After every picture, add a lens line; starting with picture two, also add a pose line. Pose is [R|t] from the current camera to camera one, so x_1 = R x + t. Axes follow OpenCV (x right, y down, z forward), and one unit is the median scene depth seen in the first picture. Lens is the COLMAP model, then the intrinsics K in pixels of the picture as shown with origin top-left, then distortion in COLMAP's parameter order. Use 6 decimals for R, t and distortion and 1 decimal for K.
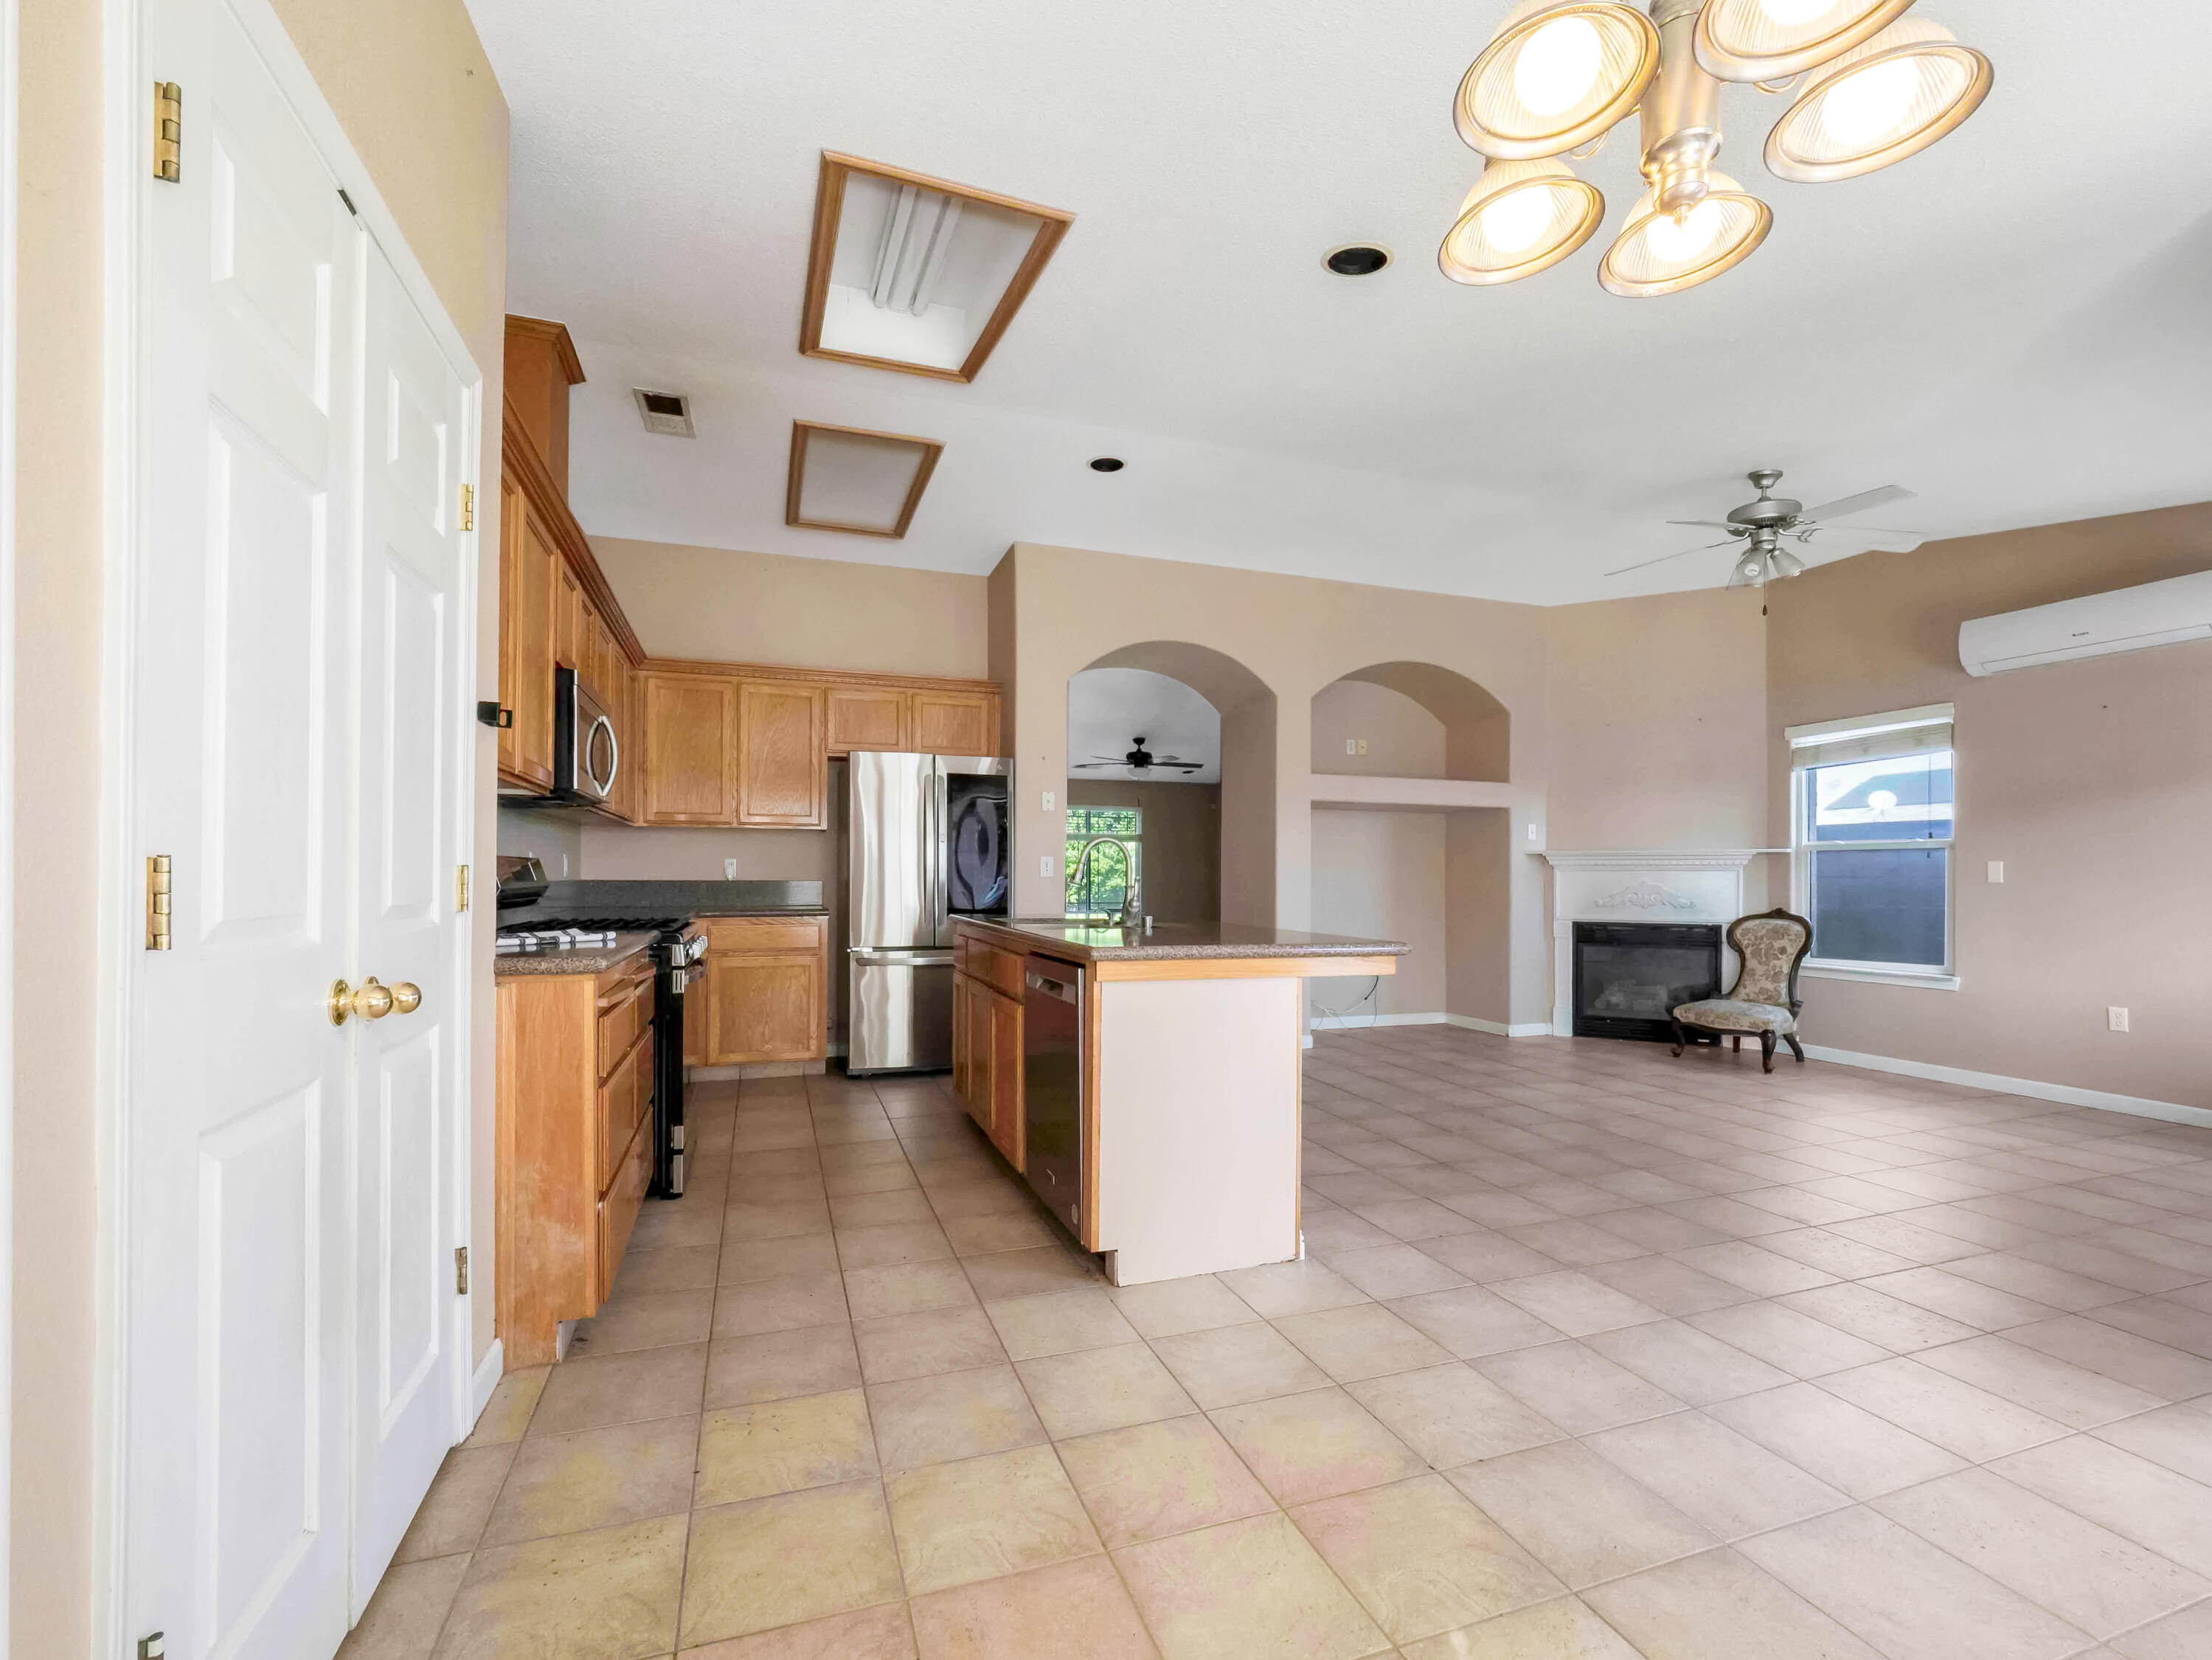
lens RADIAL K [[953.5, 0, 1120.2], [0, 953.5, 868.3], [0, 0, 1]] dist [-0.004263, -0.000595]
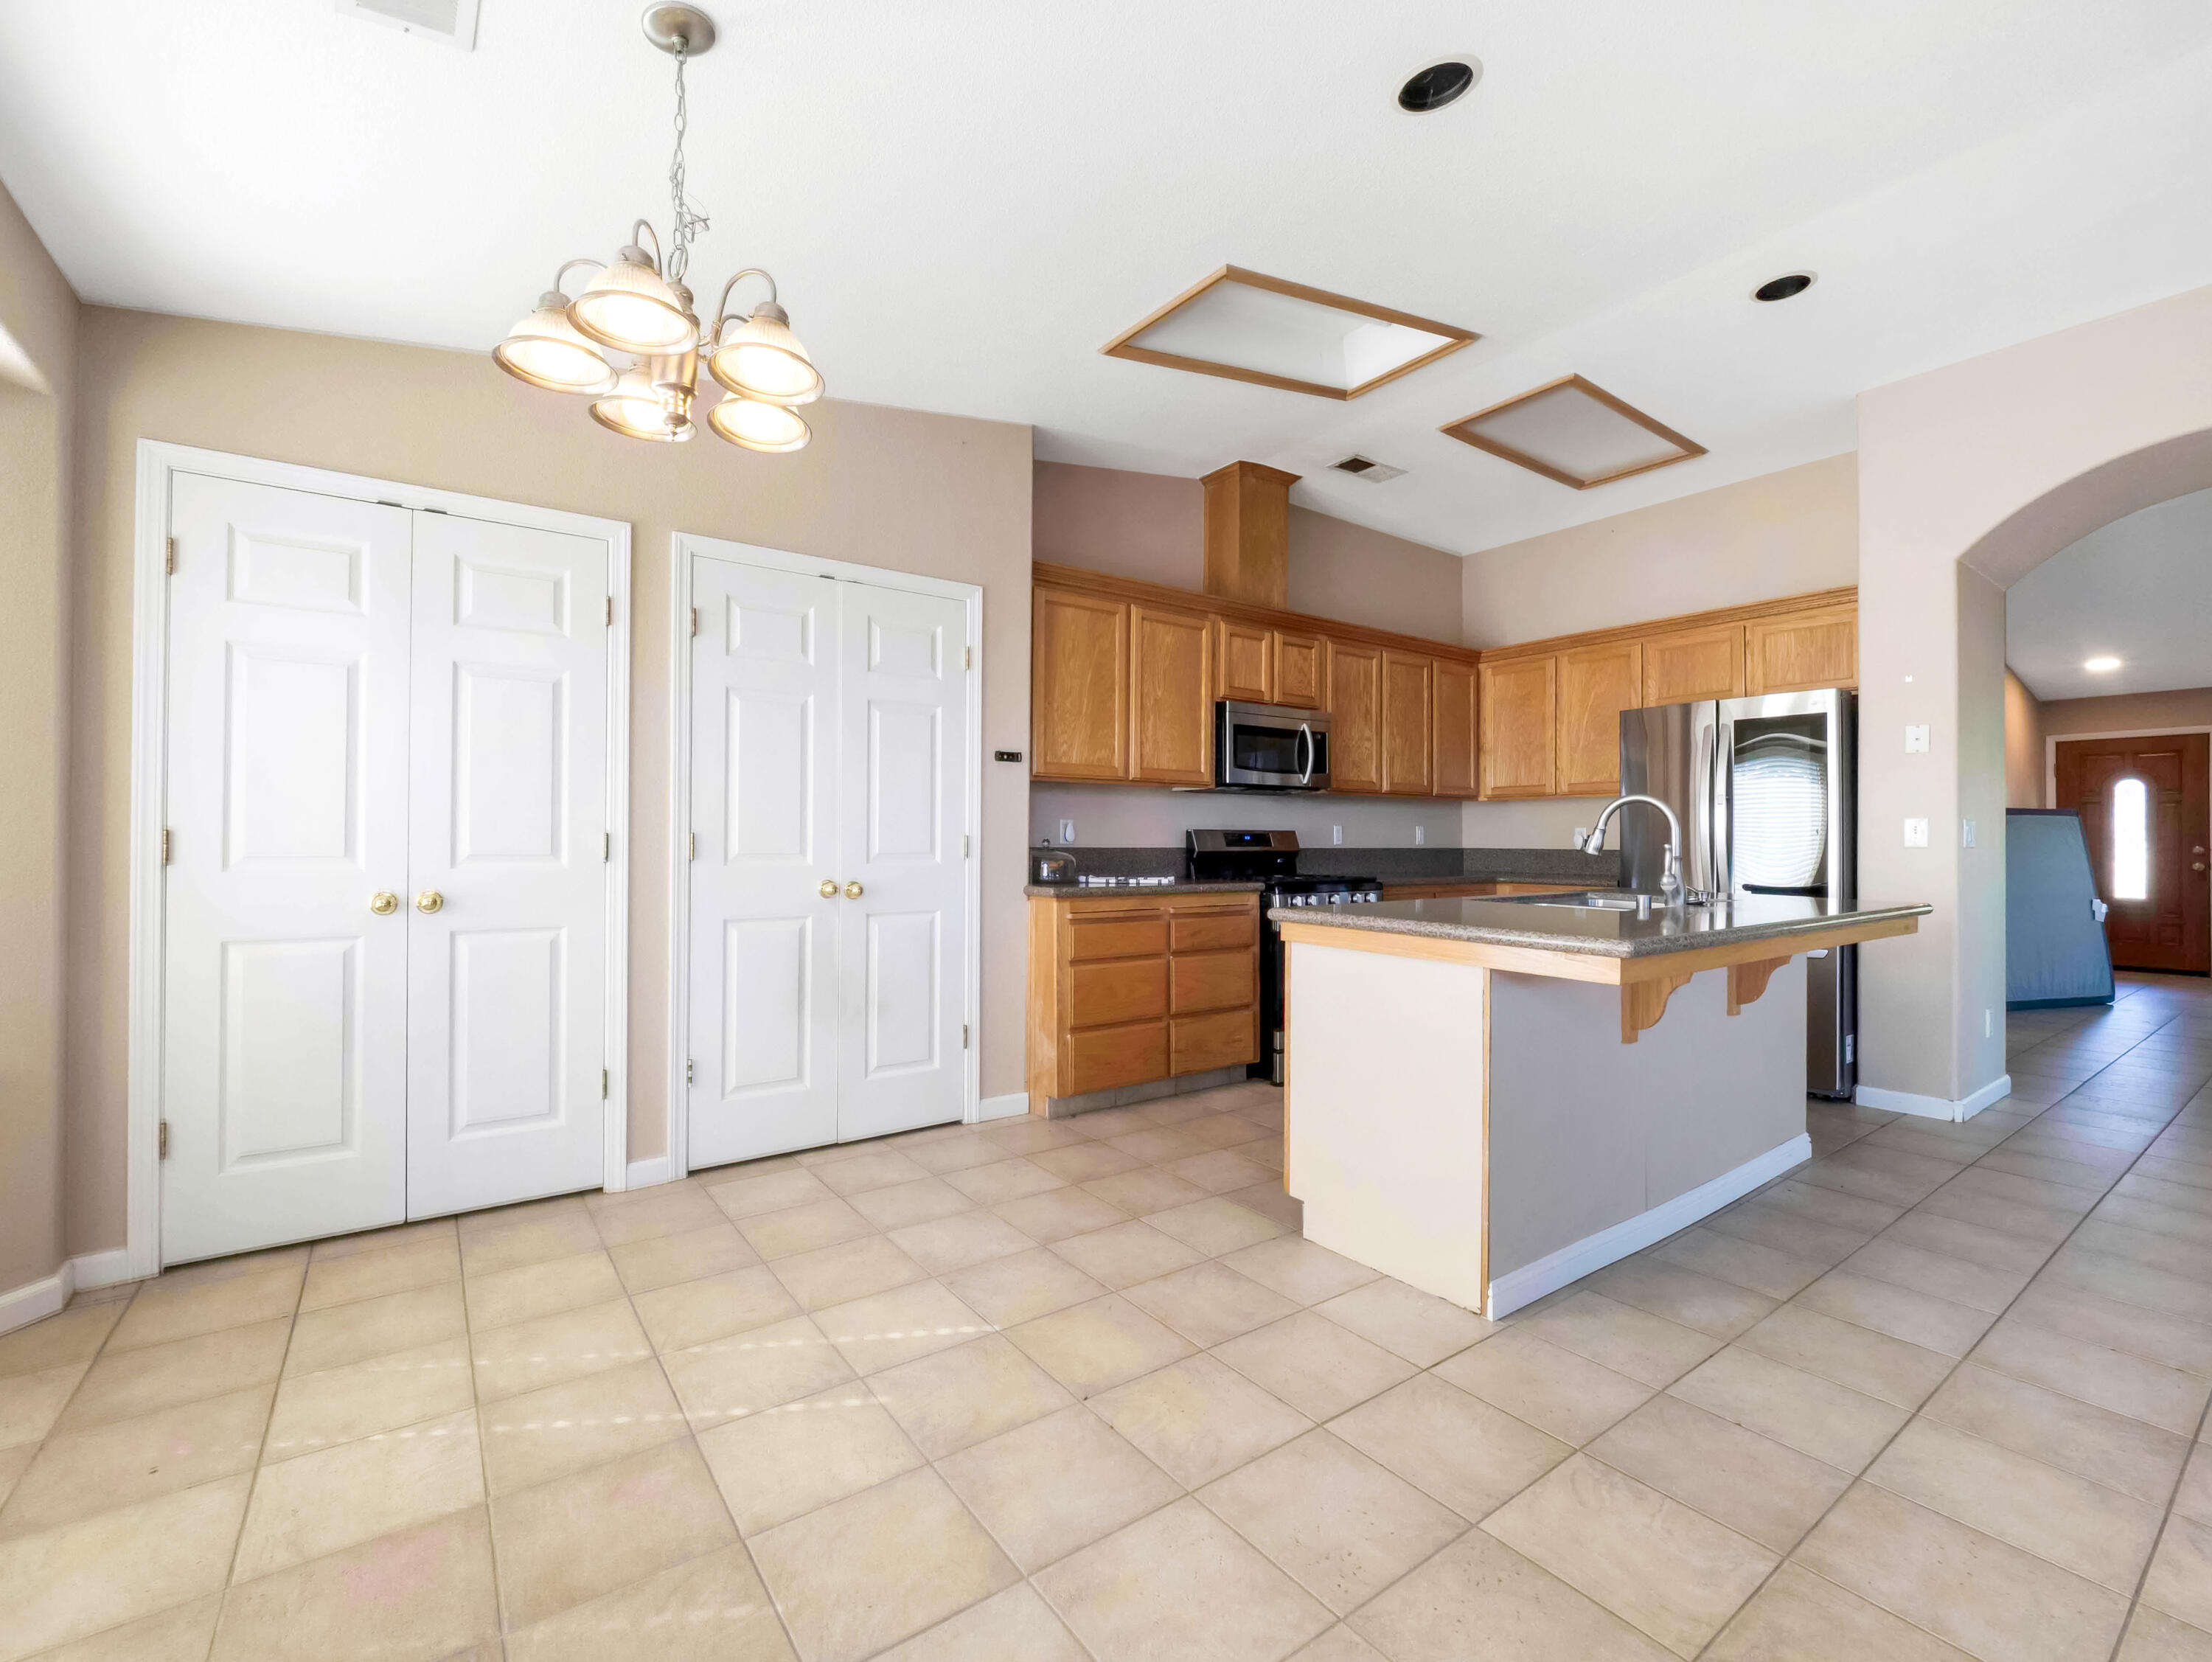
lens RADIAL K [[953.6, 0, 1103.4], [0, 953.6, 841.0], [0, 0, 1]] dist [-0.004263, -0.000595]
pose [[0.282737, -0.004134, -0.959189, 1.008669], [0.005585, 0.999981, -0.002663, 0.009466], [0.959181, -0.004604, 0.282755, 0.537977]]
